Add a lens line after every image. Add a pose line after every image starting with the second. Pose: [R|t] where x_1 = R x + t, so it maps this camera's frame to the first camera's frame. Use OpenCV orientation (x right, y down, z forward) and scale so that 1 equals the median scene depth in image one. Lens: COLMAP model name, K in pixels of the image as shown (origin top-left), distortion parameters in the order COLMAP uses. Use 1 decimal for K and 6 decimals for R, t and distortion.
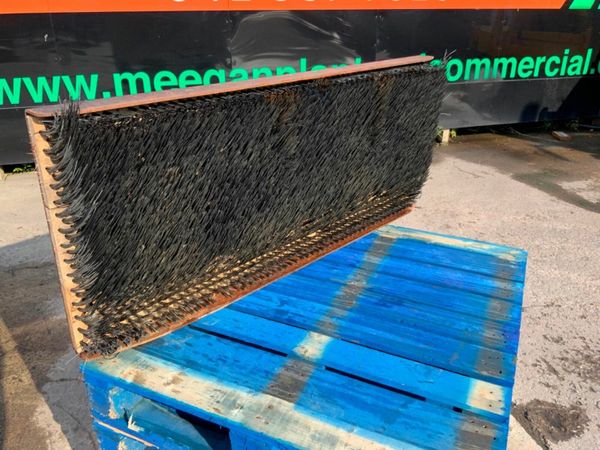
lens RADIAL K [[500.3, 0, 300.7], [0, 500.3, 226.7], [0, 0, 1]] dist [0.045878, -0.098822]
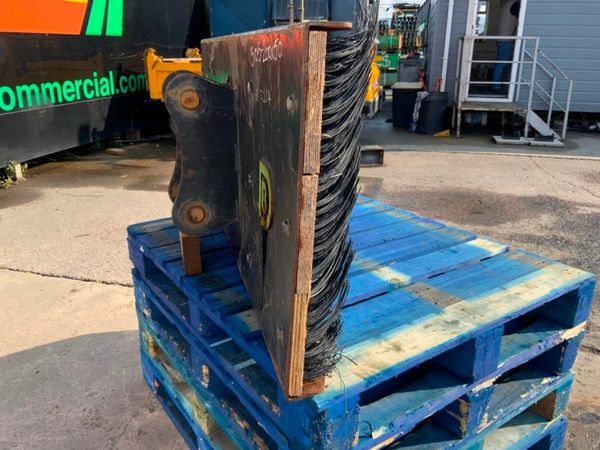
lens RADIAL K [[500.3, 0, 299.4], [0, 500.3, 224.3], [0, 0, 1]] dist [0.045878, -0.098822]
pose [[0.511892, -0.283715, 0.810847, -0.207208], [0.352535, 0.930125, 0.102893, -0.009425], [-0.783381, 0.233182, 0.576143, 0.118121]]
